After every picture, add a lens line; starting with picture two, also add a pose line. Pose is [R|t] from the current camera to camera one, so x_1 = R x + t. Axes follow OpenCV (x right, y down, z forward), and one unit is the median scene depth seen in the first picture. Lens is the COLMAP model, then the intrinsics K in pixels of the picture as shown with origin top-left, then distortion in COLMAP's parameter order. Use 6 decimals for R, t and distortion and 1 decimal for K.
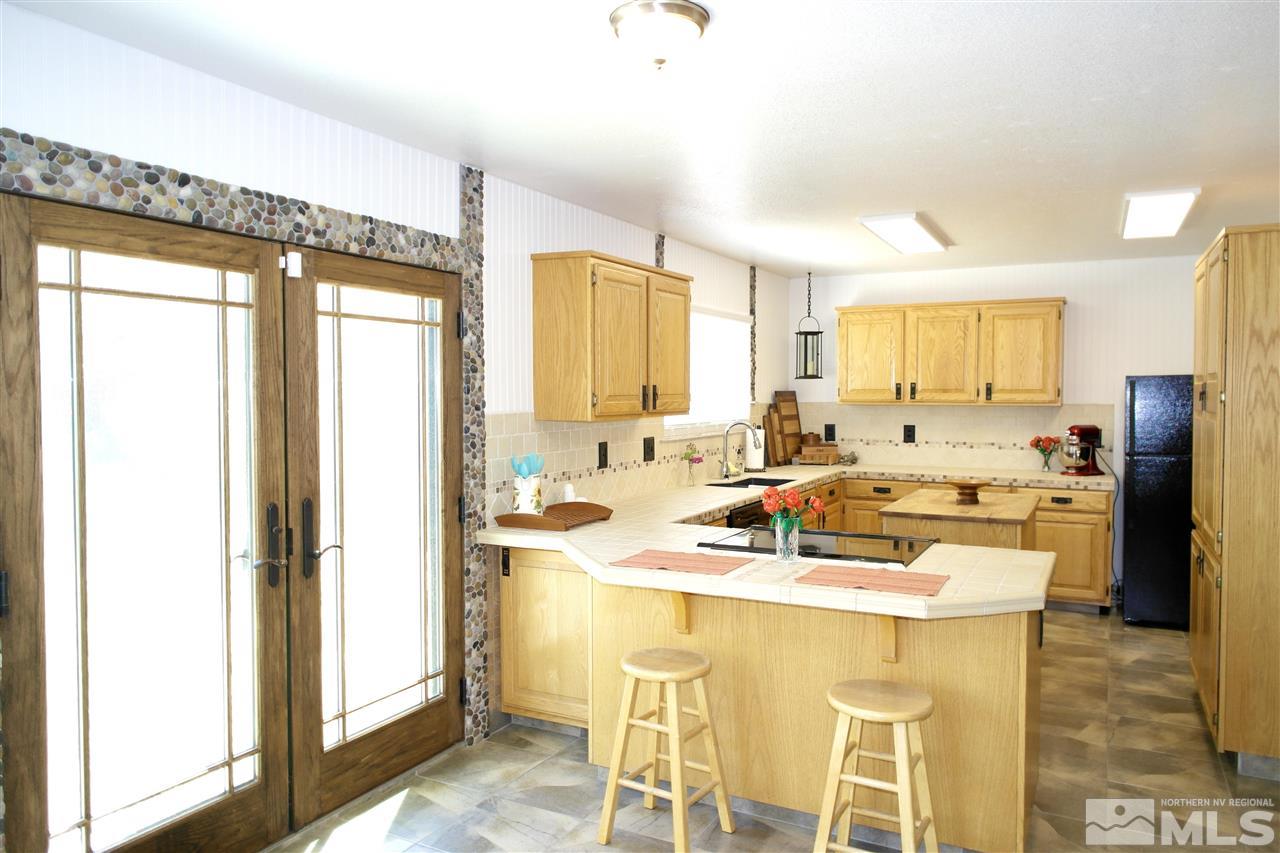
lens RADIAL K [[896.2, 0, 642.6], [0, 896.2, 427.2], [0, 0, 1]] dist [-0.012030, 0.012607]
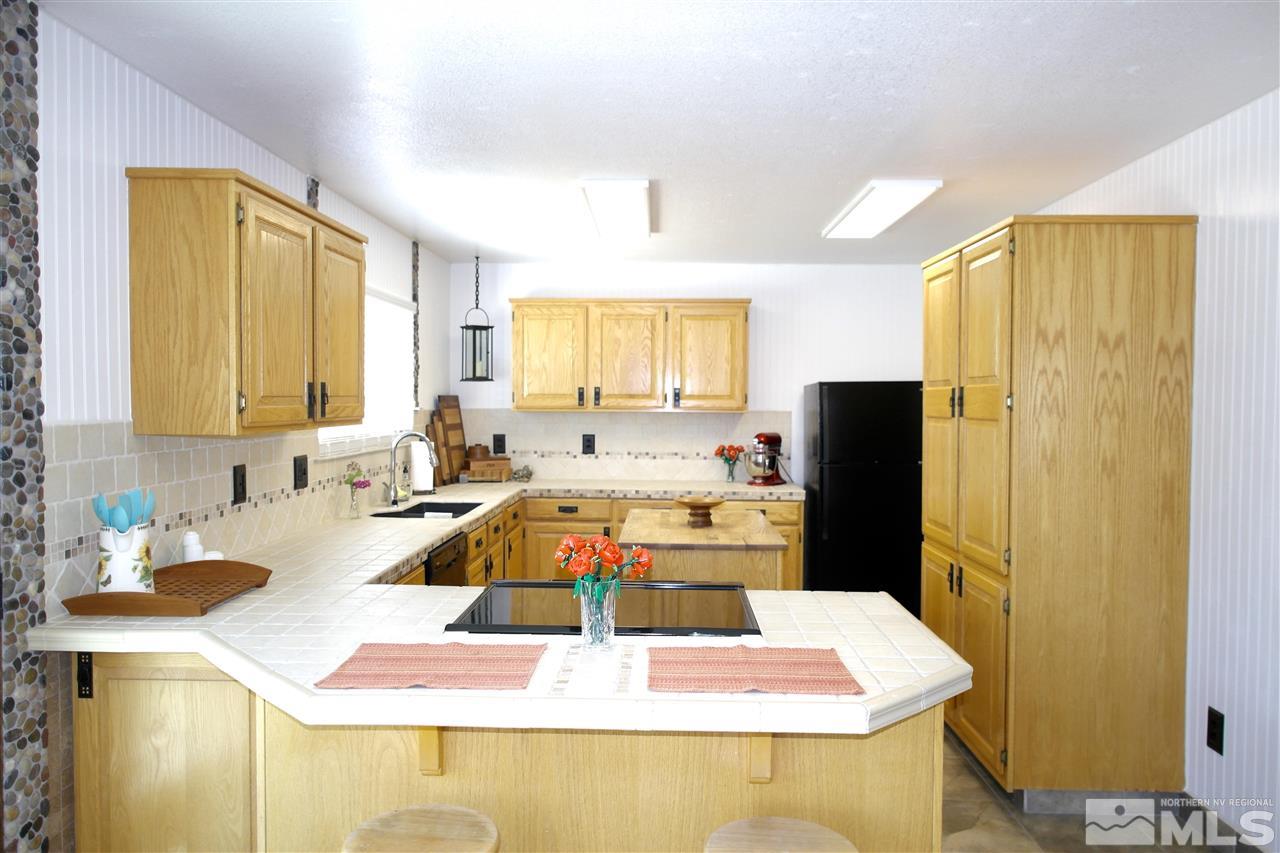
lens RADIAL K [[896.2, 0, 640.8], [0, 896.2, 426.1], [0, 0, 1]] dist [-0.012030, 0.012607]
pose [[0.902881, -0.006418, 0.429844, -0.076257], [0.010892, 0.999909, -0.007949, -0.005513], [-0.429754, 0.011858, 0.902868, 0.315883]]
